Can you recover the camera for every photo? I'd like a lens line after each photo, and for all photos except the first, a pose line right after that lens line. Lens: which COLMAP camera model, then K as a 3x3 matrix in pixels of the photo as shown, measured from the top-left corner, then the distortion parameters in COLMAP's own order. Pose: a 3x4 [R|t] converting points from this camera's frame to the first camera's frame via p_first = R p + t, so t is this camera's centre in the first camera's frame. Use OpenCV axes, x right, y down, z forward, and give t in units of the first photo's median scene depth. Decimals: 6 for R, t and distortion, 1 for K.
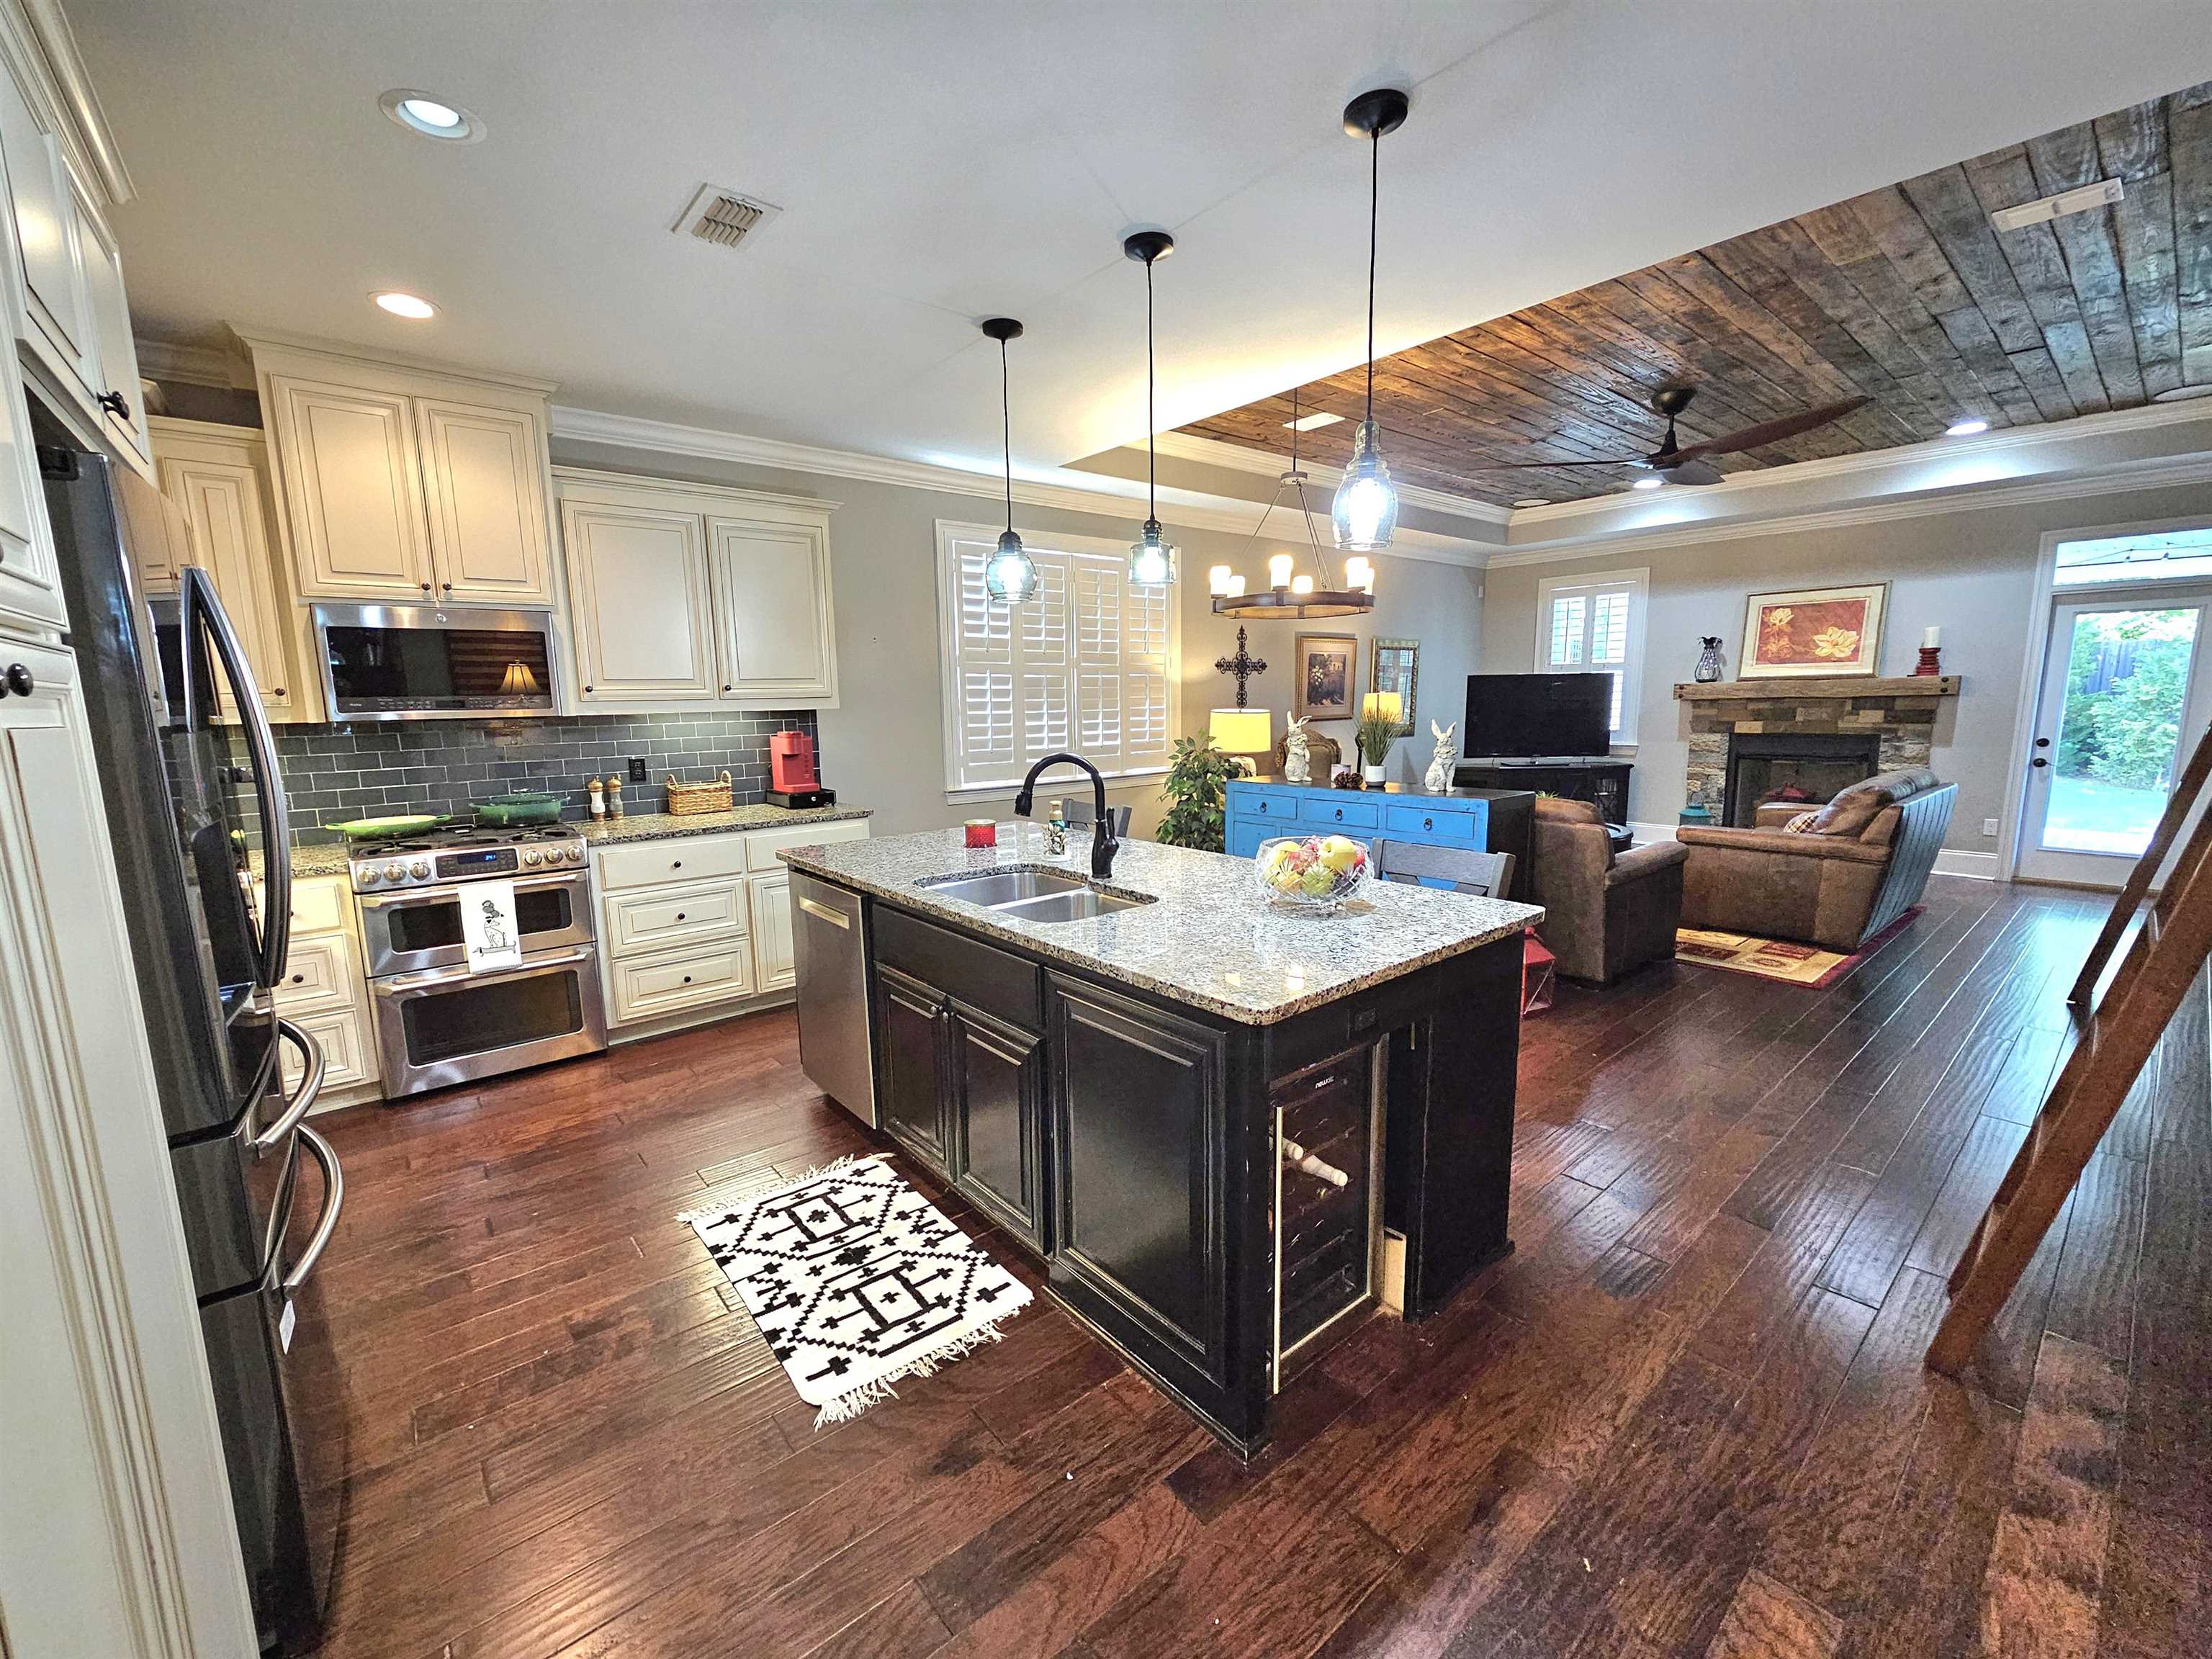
lens RADIAL K [[907.9, 0, 1092.6], [0, 907.9, 837.0], [0, 0, 1]] dist [0.001451, -0.001542]
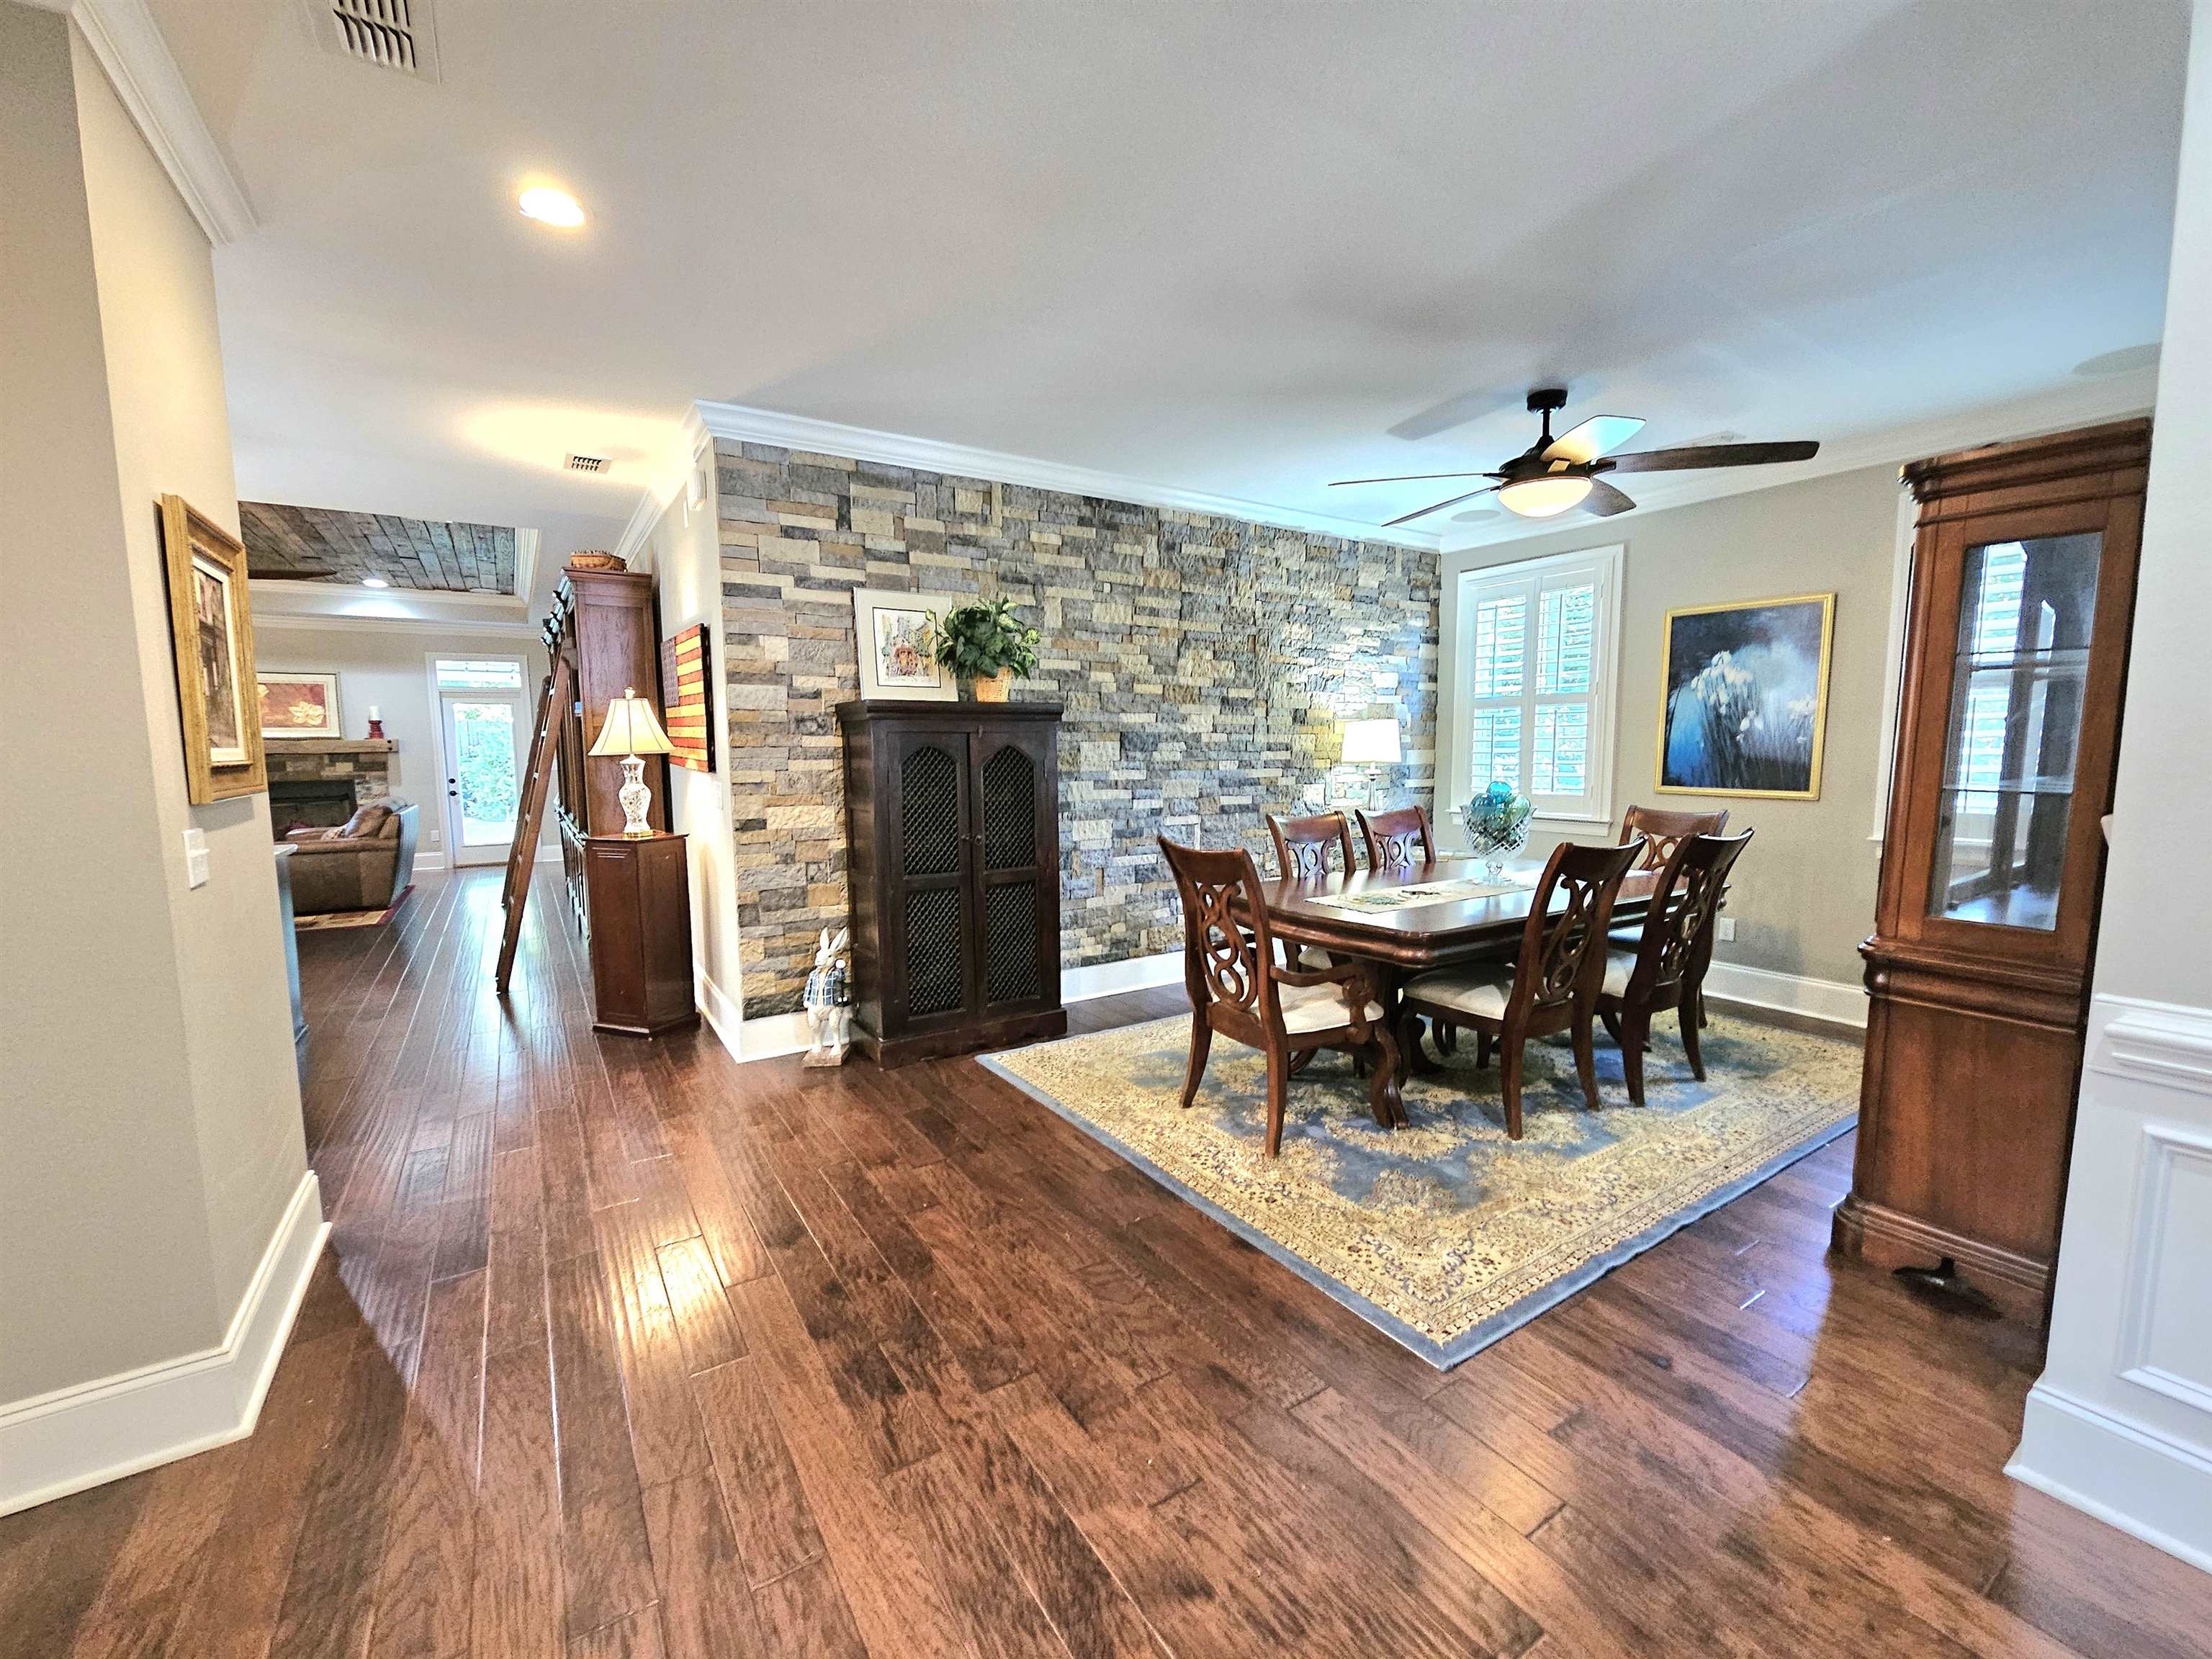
lens RADIAL K [[907.9, 0, 1103.8], [0, 907.9, 838.7], [0, 0, 1]] dist [0.001451, -0.001542]
pose [[0.117969, -0.086468, 0.989246, -0.674747], [0.159550, 0.984909, 0.067062, 0.116675], [-0.980116, 0.149922, 0.129984, -0.528860]]
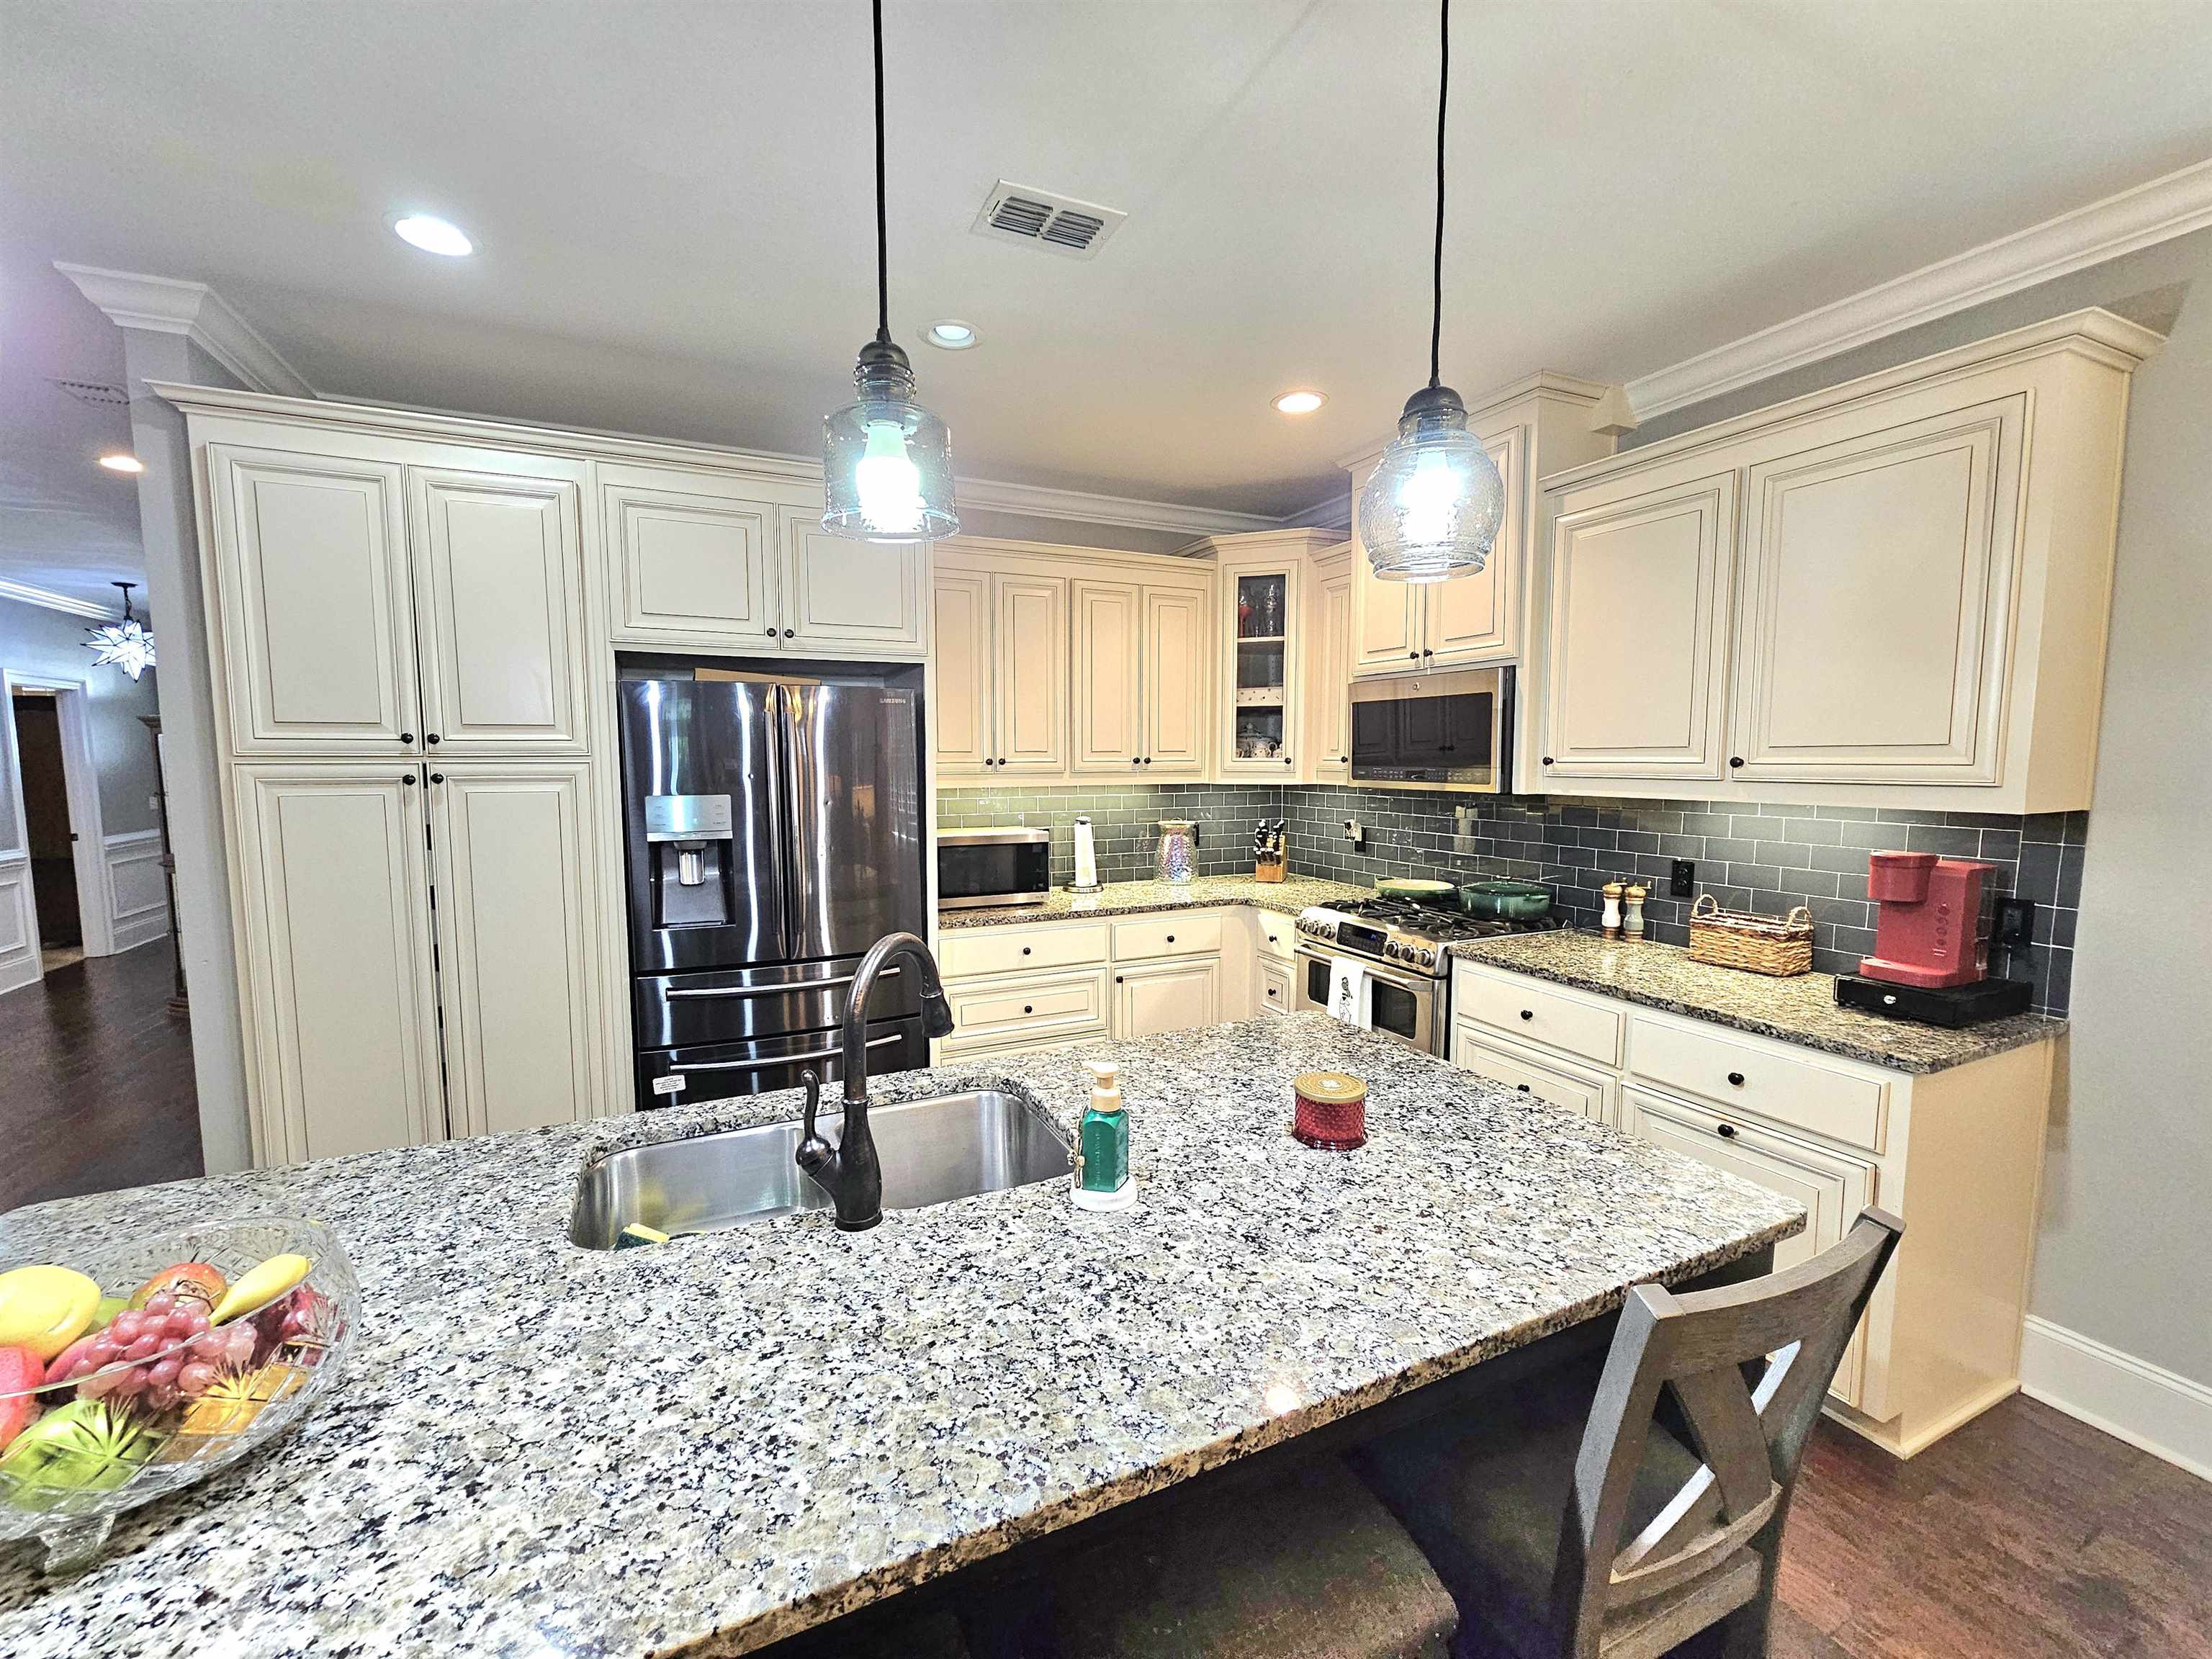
lens RADIAL K [[907.9, 0, 1100.6], [0, 907.9, 839.9], [0, 0, 1]] dist [0.001451, -0.001542]
pose [[-0.249699, 0.110453, -0.962003, 0.262097], [-0.142273, 0.978507, 0.149276, -0.149917], [0.957814, 0.174141, -0.228618, 0.783347]]
